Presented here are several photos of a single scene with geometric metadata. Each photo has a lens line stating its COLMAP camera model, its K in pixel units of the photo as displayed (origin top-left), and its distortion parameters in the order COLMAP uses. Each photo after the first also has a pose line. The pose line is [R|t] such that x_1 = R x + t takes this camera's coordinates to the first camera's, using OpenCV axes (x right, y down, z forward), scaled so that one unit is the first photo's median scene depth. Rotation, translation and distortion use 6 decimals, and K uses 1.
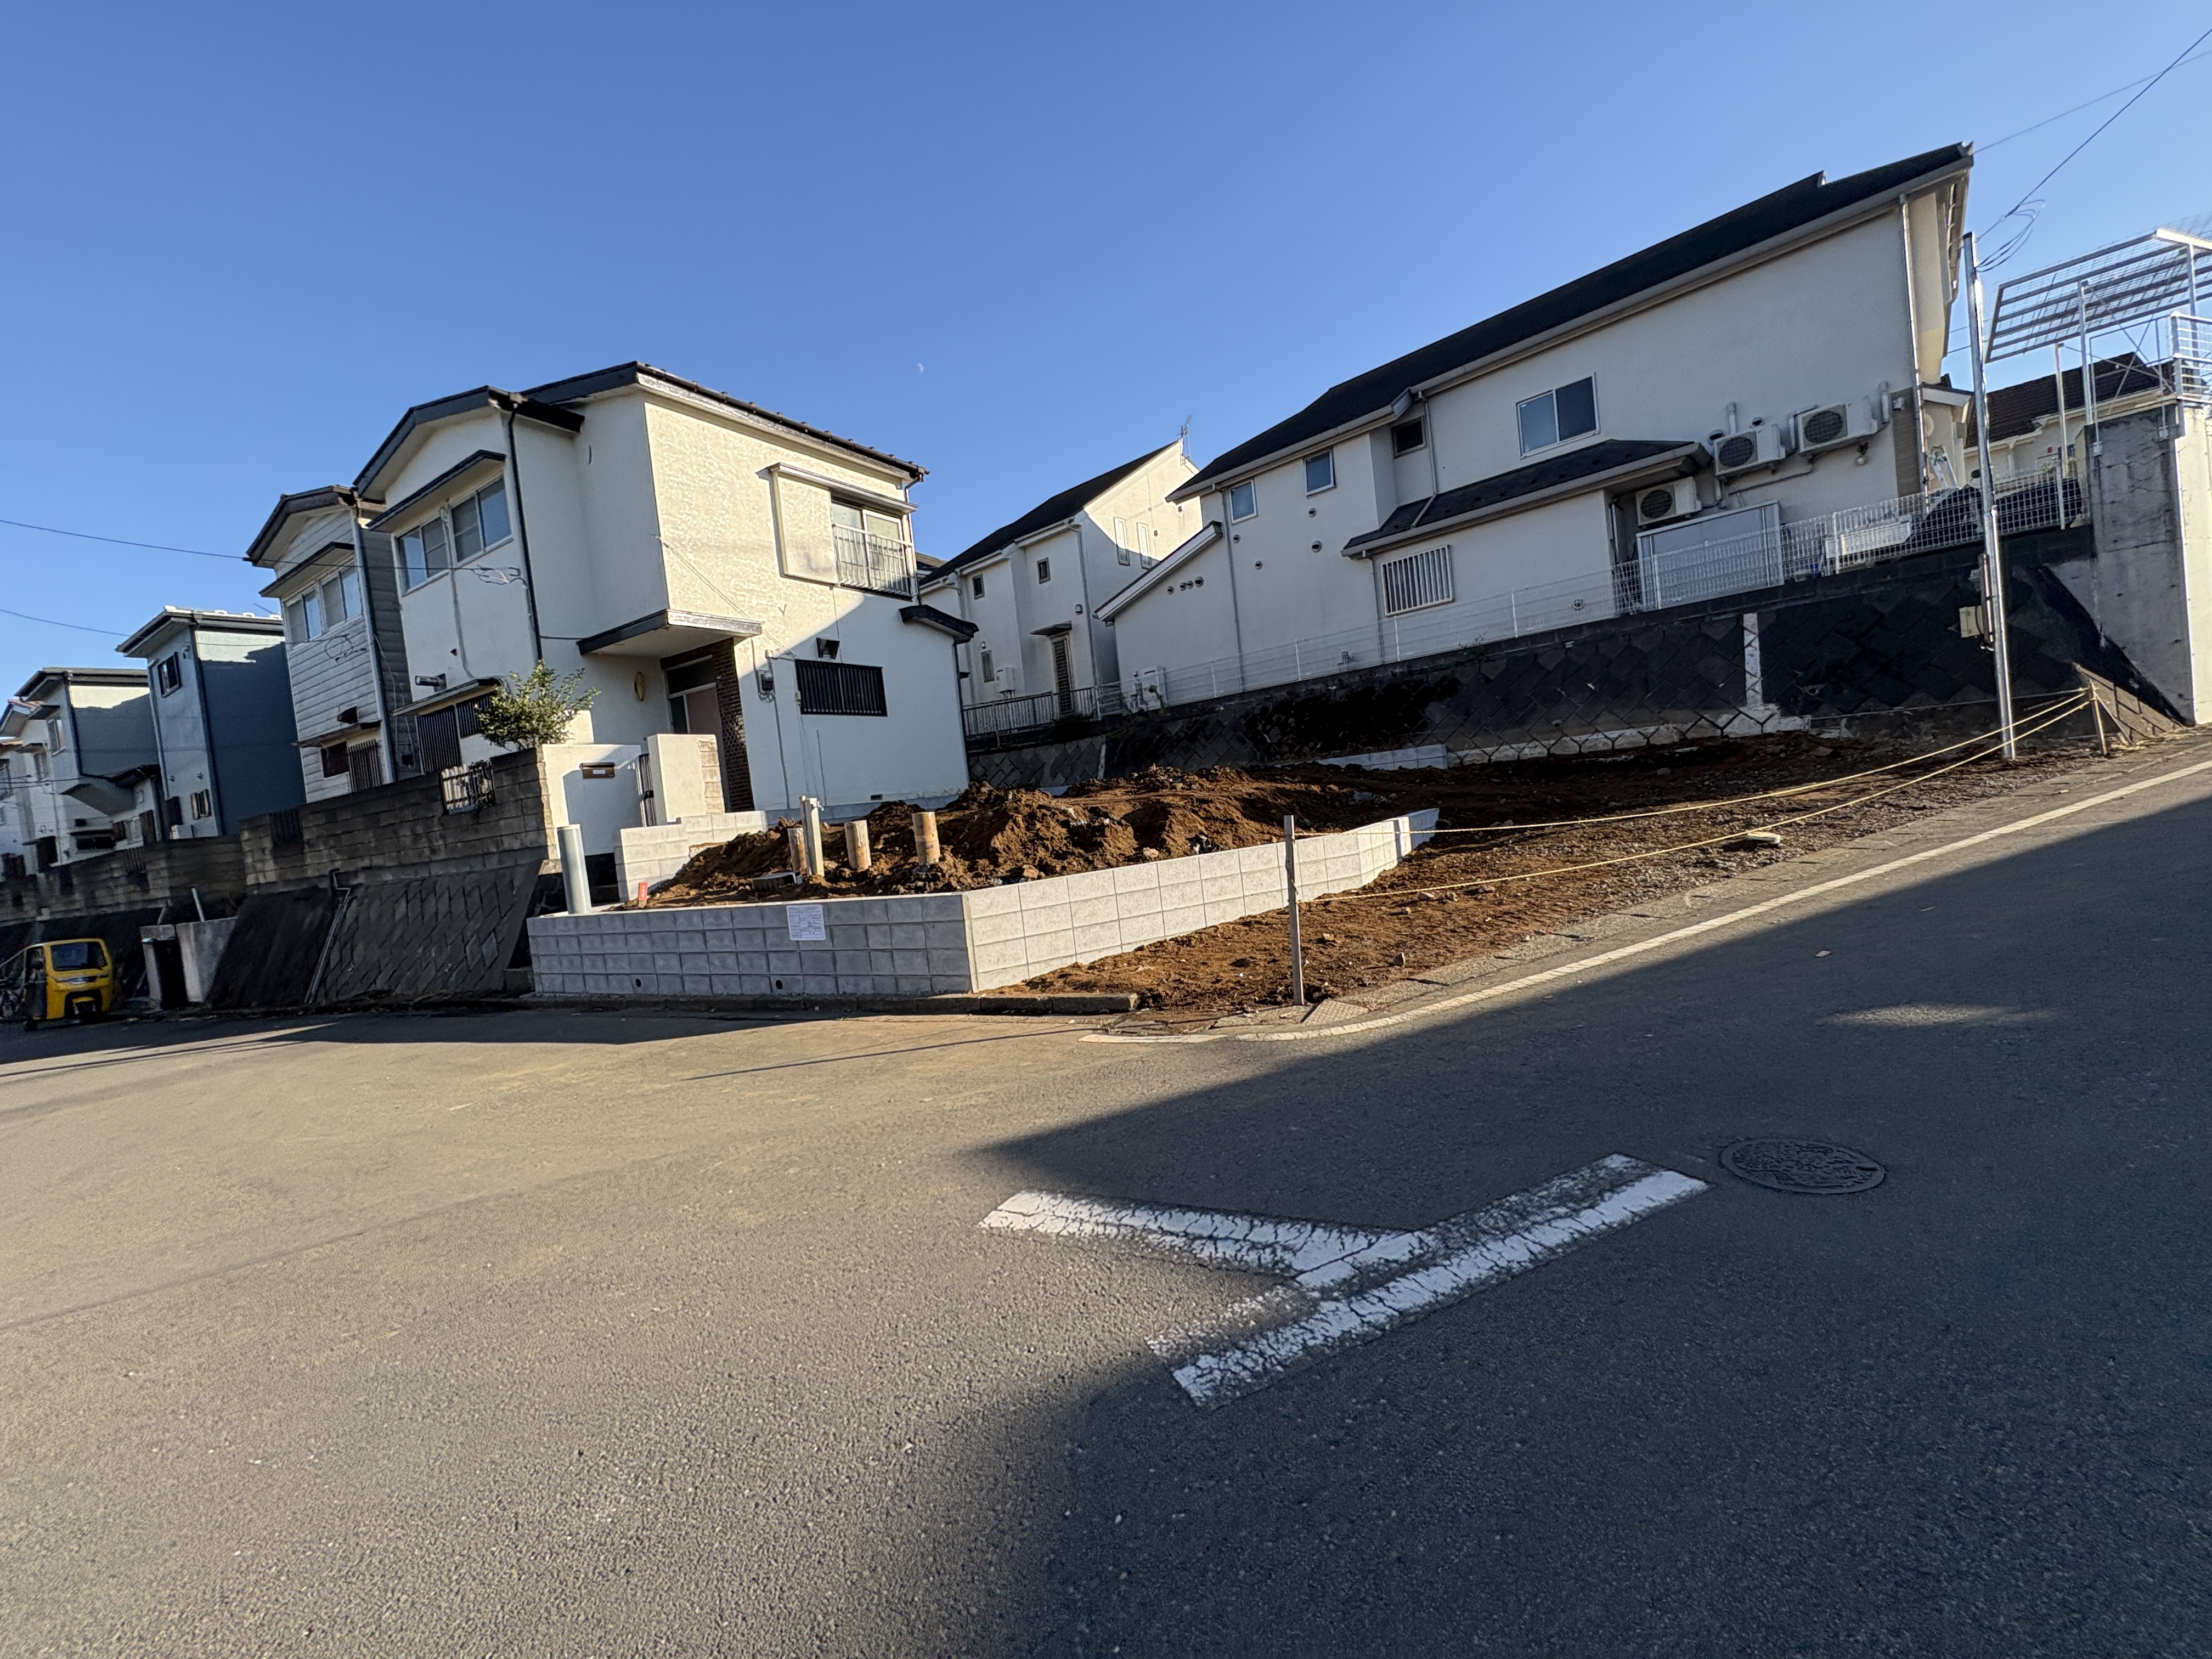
lens RADIAL K [[882.2, 0, 1109.1], [0, 882.2, 828.5], [0, 0, 1]] dist [0.000323, -0.000031]
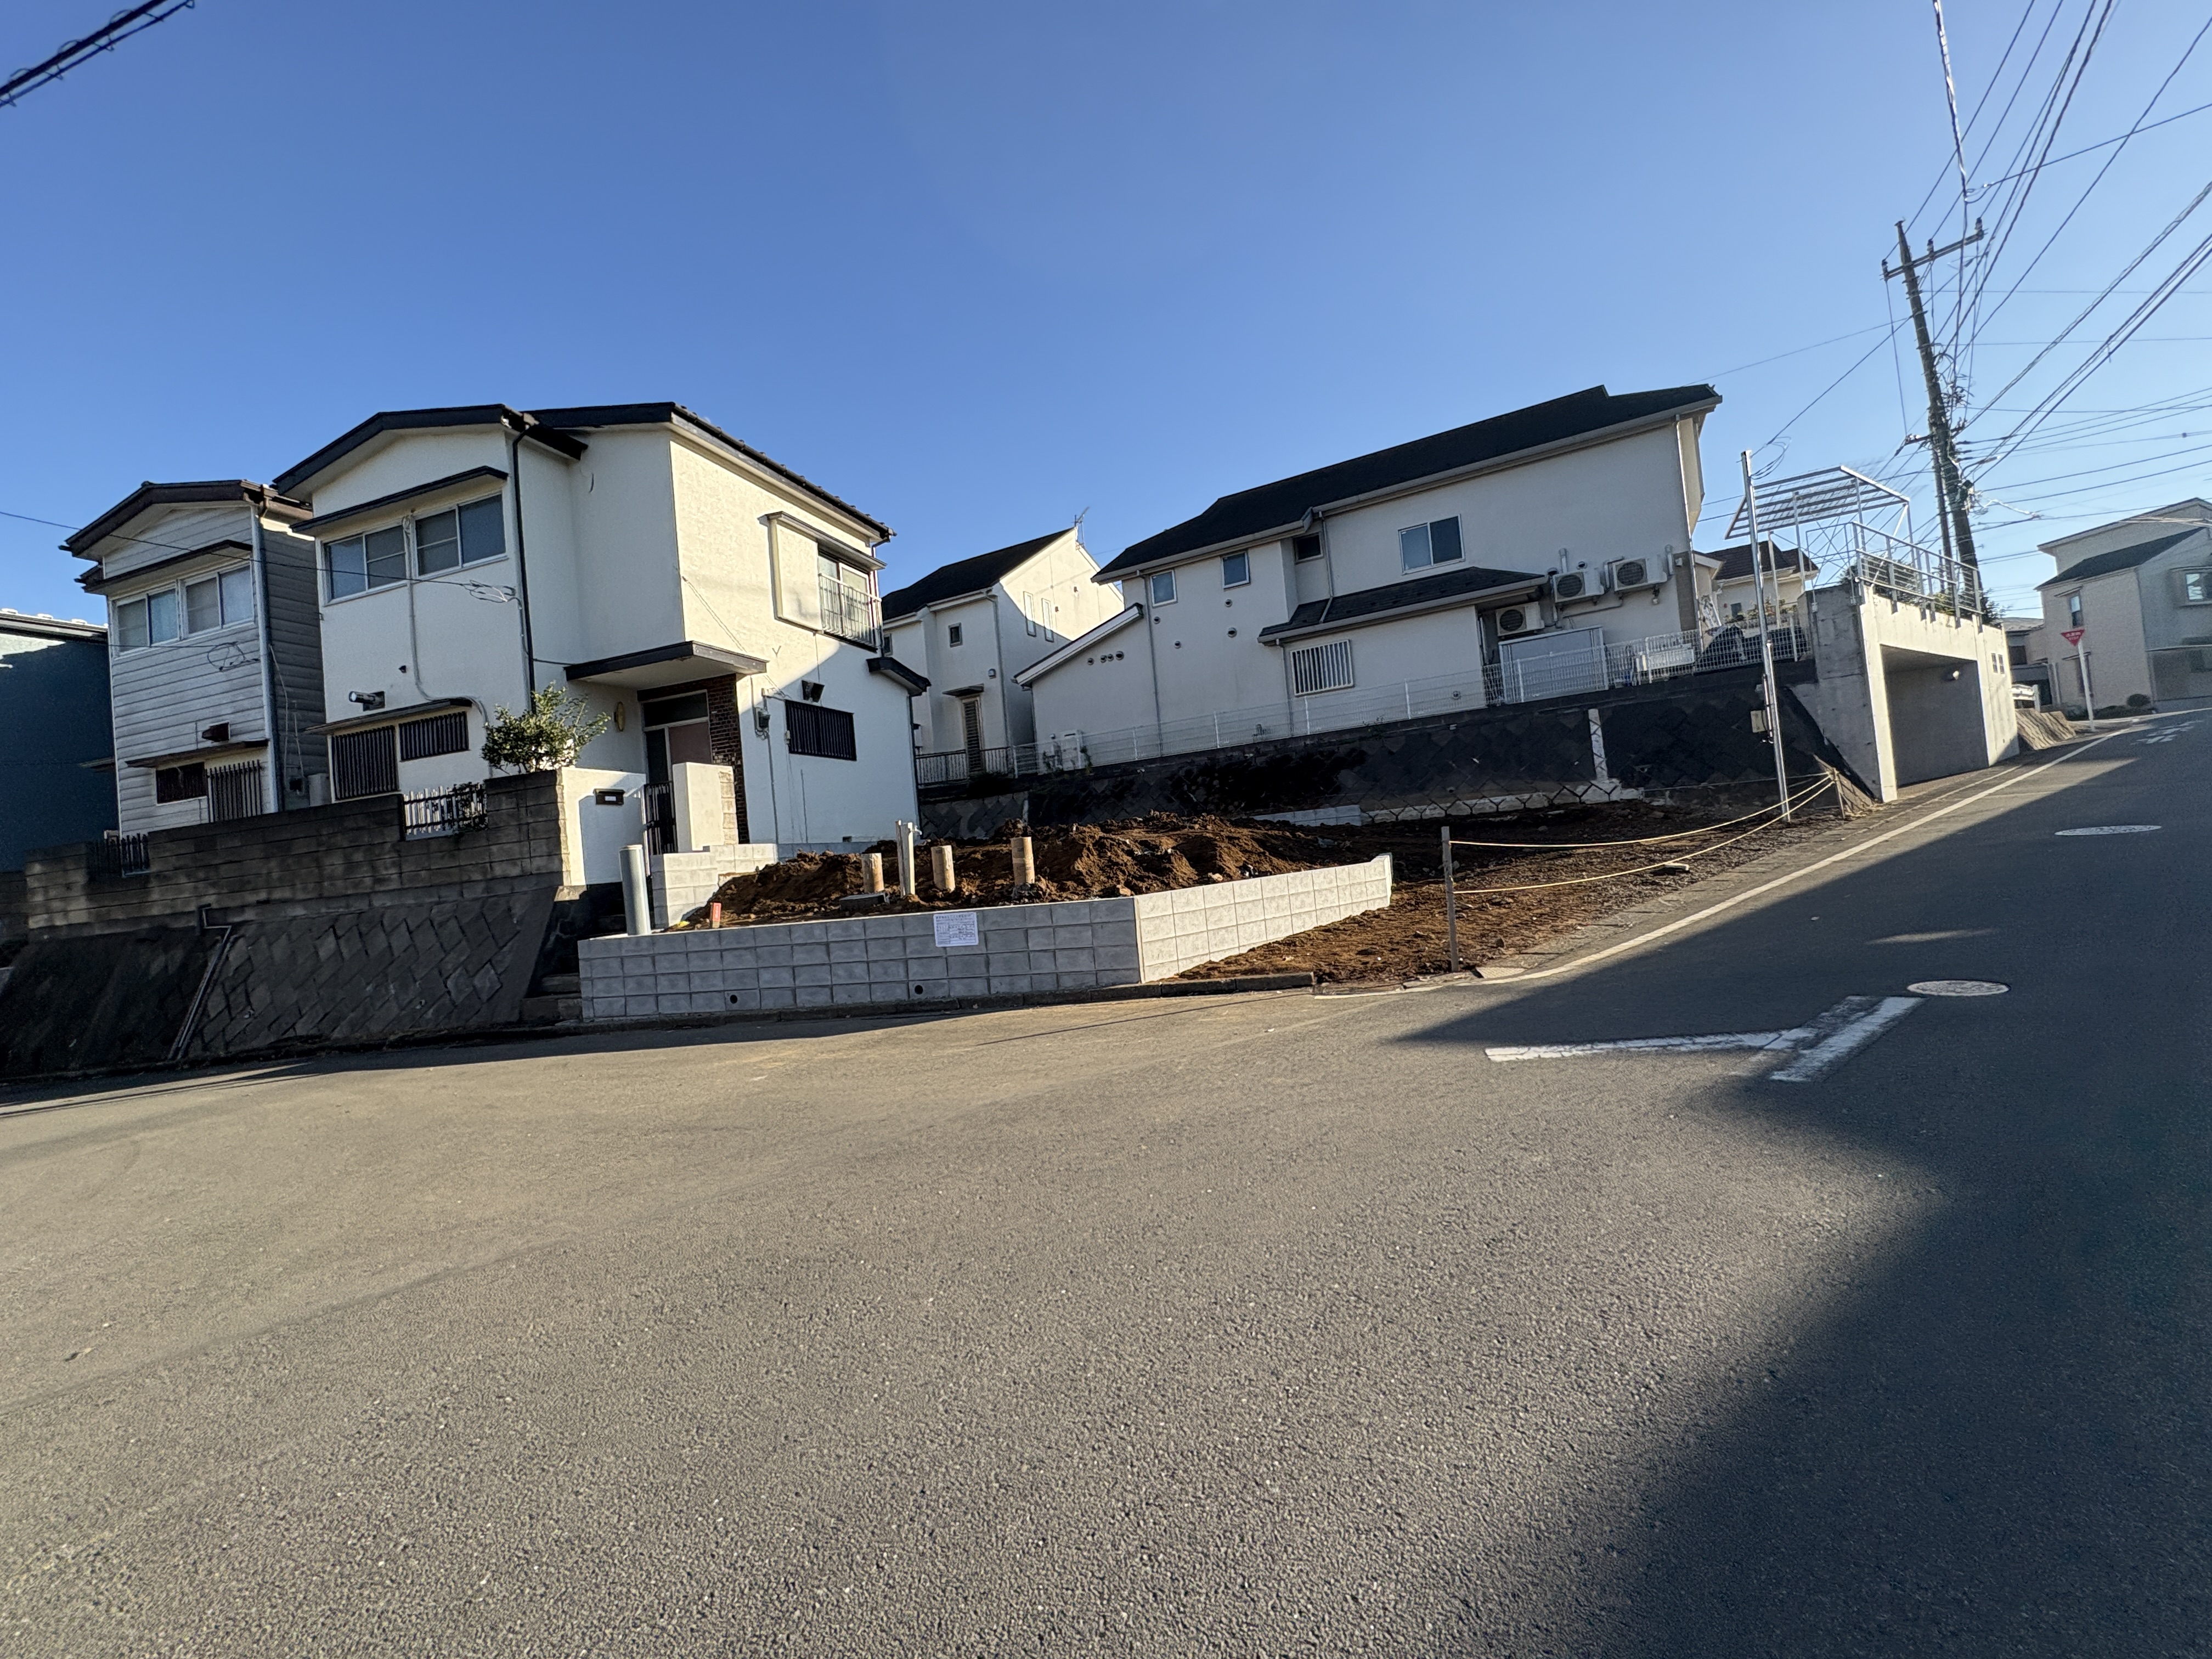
lens RADIAL K [[882.2, 0, 1109.1], [0, 882.2, 828.5], [0, 0, 1]] dist [0.000323, -0.000031]
pose [[0.971855, 0.027444, 0.233977, -0.236185], [-0.007453, 0.996276, -0.085901, 0.042229], [-0.235463, 0.081740, 0.968440, -0.060906]]
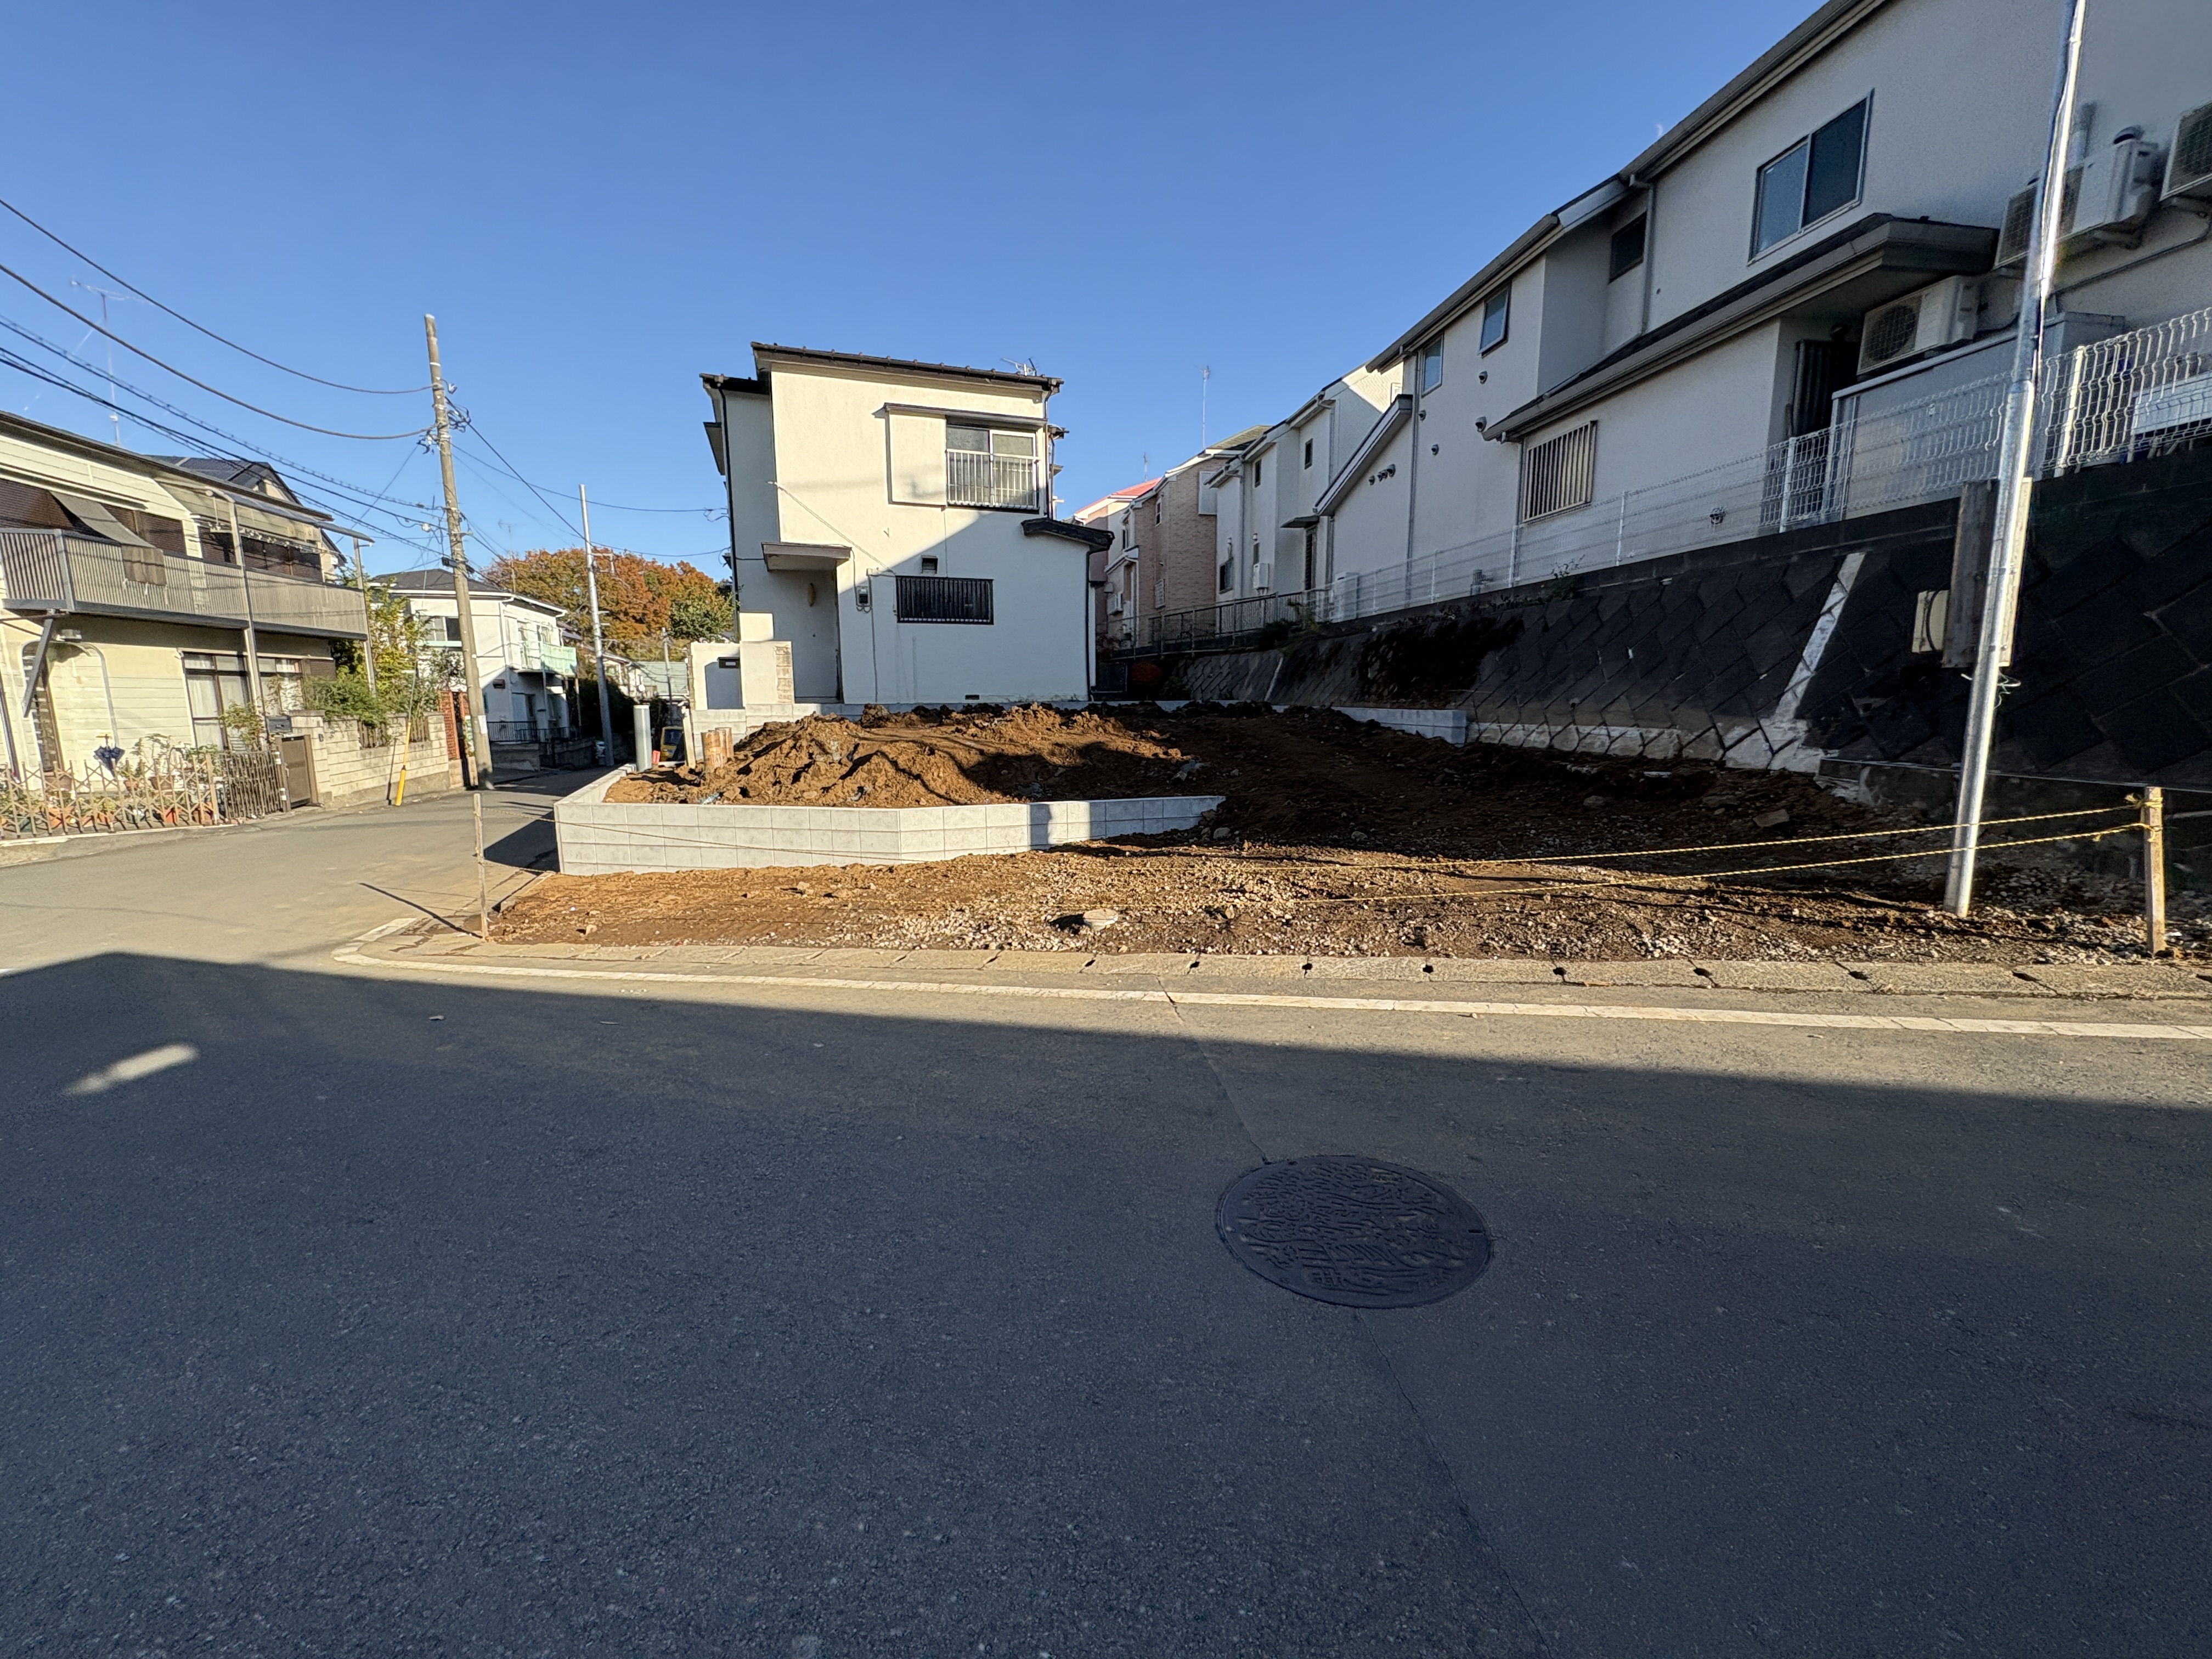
lens RADIAL K [[882.2, 0, 1109.1], [0, 882.2, 828.5], [0, 0, 1]] dist [0.000323, -0.000031]
pose [[0.777545, 0.198933, -0.596530, 0.669735], [-0.102584, 0.976060, 0.191788, -0.120897], [0.620403, -0.087930, 0.779339, 0.230577]]
